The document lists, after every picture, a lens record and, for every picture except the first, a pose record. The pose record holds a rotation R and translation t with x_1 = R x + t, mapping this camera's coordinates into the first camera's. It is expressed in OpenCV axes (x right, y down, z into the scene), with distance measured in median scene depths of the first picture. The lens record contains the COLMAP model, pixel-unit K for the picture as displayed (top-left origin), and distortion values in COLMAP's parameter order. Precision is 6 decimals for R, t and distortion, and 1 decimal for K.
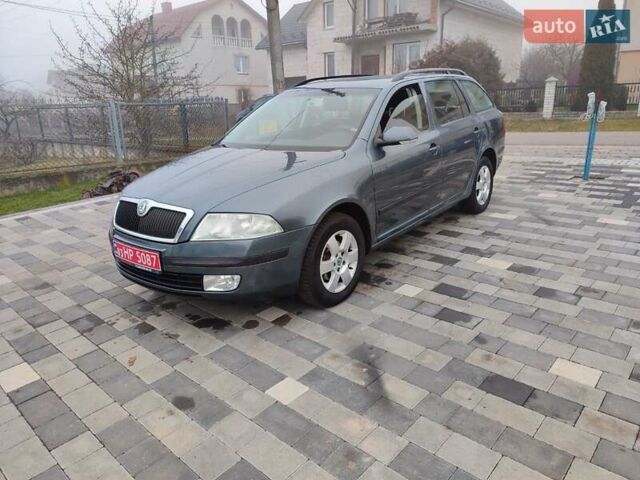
lens RADIAL K [[457.7, 0, 322.6], [0, 457.7, 235.7], [0, 0, 1]] dist [0.033081, -0.026407]
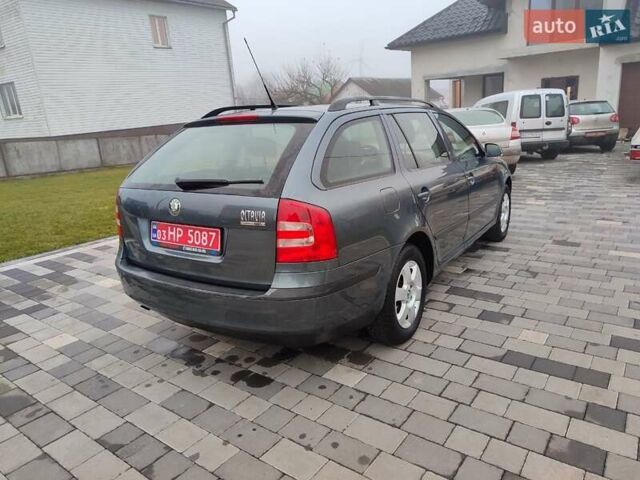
lens RADIAL K [[457.7, 0, 317.5], [0, 457.7, 238.9], [0, 0, 1]] dist [0.033081, -0.026407]
pose [[-0.988964, 0.129464, -0.072035, 0.373157], [0.071301, 0.842107, 0.534576, -0.856538], [0.129870, 0.523541, -0.842045, 2.623098]]
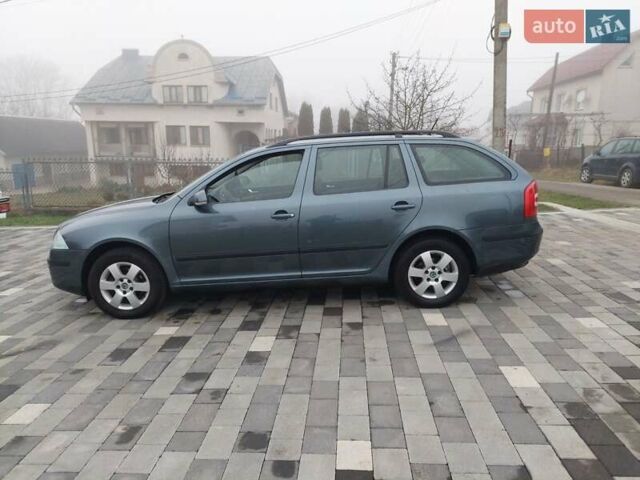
lens RADIAL K [[457.7, 0, 320.0], [0, 457.7, 245.7], [0, 0, 1]] dist [0.033081, -0.026407]
pose [[0.622627, 0.198655, -0.756883, 1.300081], [-0.236079, 0.969858, 0.060350, -0.254228], [0.746058, 0.141109, 0.650758, 0.535247]]
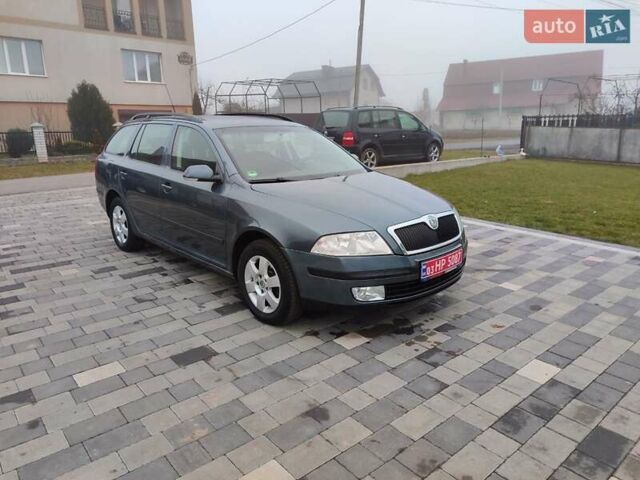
lens RADIAL K [[457.7, 0, 317.1], [0, 457.7, 238.4], [0, 0, 1]] dist [0.033081, -0.026407]
pose [[0.128568, -0.197830, 0.971768, -1.386074], [0.293310, 0.943646, 0.153300, -0.253784], [-0.947333, 0.265320, 0.179348, 0.973420]]
